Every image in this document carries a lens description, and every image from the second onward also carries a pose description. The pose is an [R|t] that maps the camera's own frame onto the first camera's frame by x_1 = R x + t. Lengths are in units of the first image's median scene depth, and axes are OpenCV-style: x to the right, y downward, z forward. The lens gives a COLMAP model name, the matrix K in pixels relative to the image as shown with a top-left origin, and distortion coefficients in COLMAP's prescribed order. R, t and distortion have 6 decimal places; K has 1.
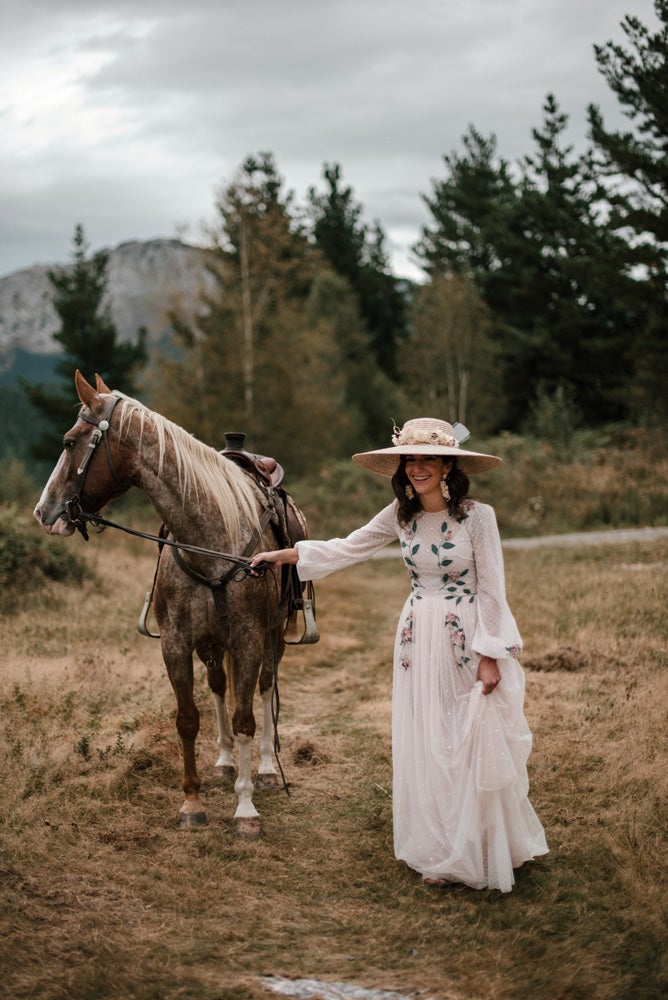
lens RADIAL K [[1512.2, 0, 332.8], [0, 1512.2, 483.1], [0, 0, 1]] dist [-0.141024, 0.170720]
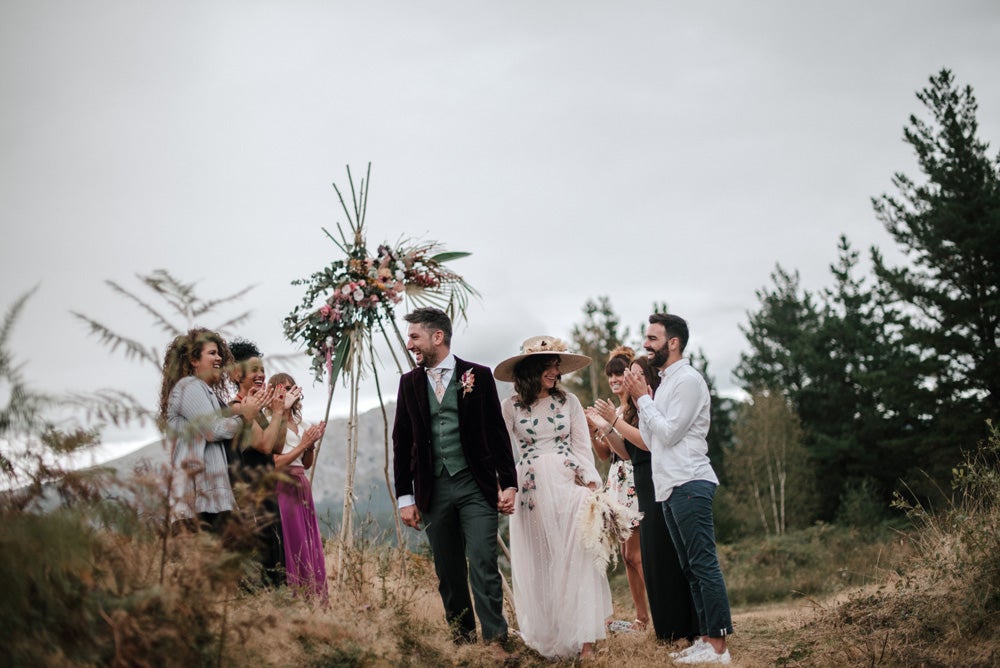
lens RADIAL K [[1512.2, 0, 534.2], [0, 1512.2, 337.5], [0, 0, 1]] dist [-0.141024, 0.170720]
pose [[0.995297, -0.052513, -0.081401, -0.004213], [0.037058, 0.982801, -0.180909, 0.024377], [0.089501, 0.177041, 0.980125, -0.167319]]
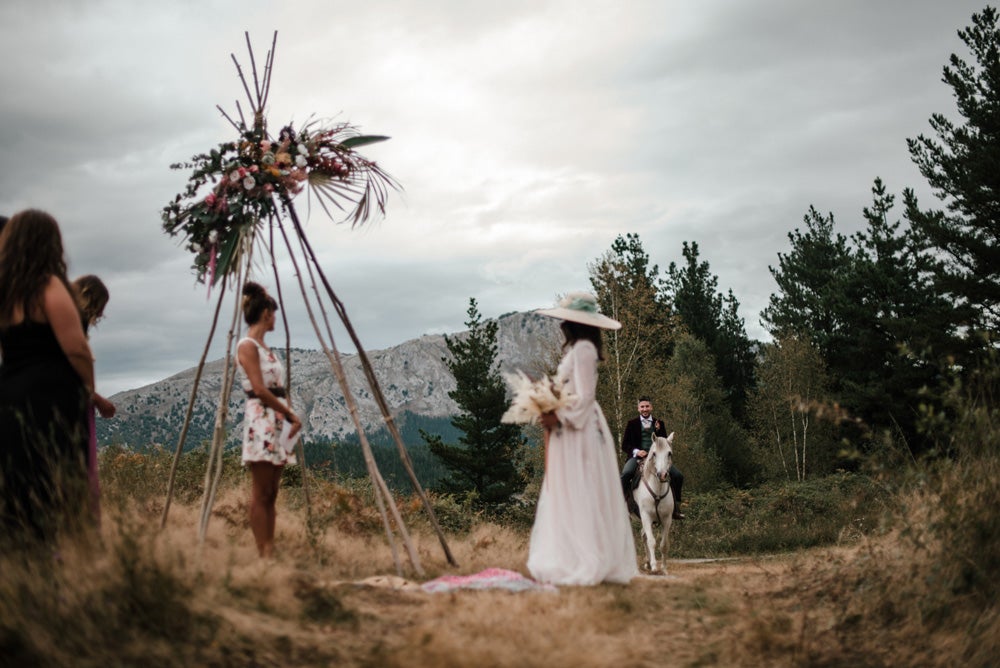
lens RADIAL K [[1484.2, 0, 500.0], [0, 1484.2, 334.0], [0, 0, 1]] dist [-0.214390, 0.433327]
pose [[0.990595, -0.016418, -0.135839, 0.008009], [-0.003413, 0.989501, -0.144486, 0.022332], [0.136785, 0.143591, 0.980138, -0.126739]]
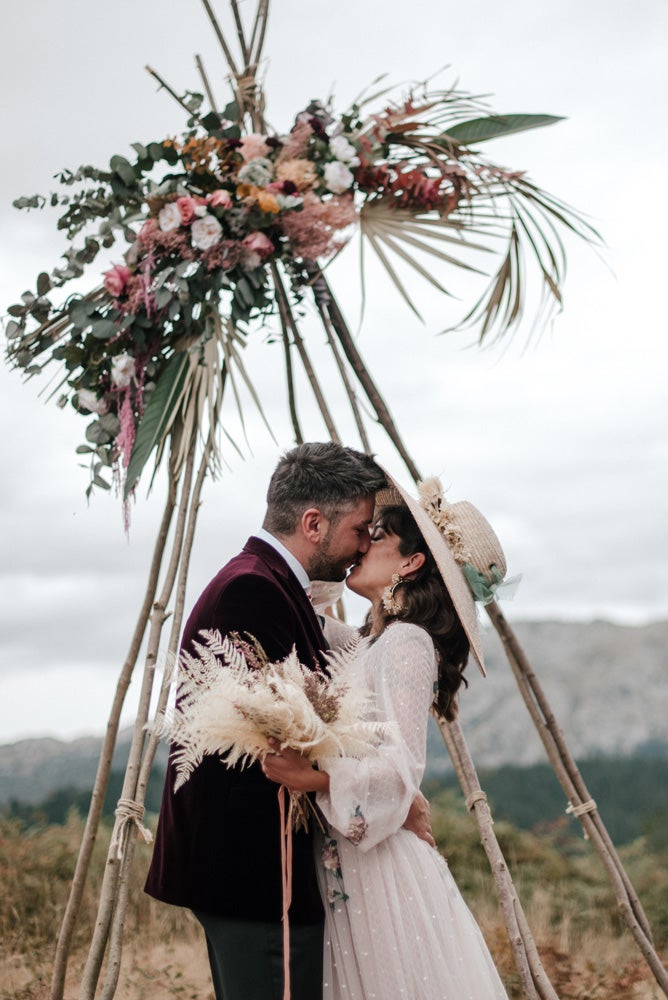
lens RADIAL K [[2147.7, 0, 429.8], [0, 2147.7, 499.5], [0, 0, 1]] dist [-0.179502, 0.661831]
pose [[0.943724, -0.063857, -0.324511, -0.003124], [0.002024, 0.982280, -0.187407, 0.010485], [0.330728, 0.176203, 0.927131, -0.047167]]
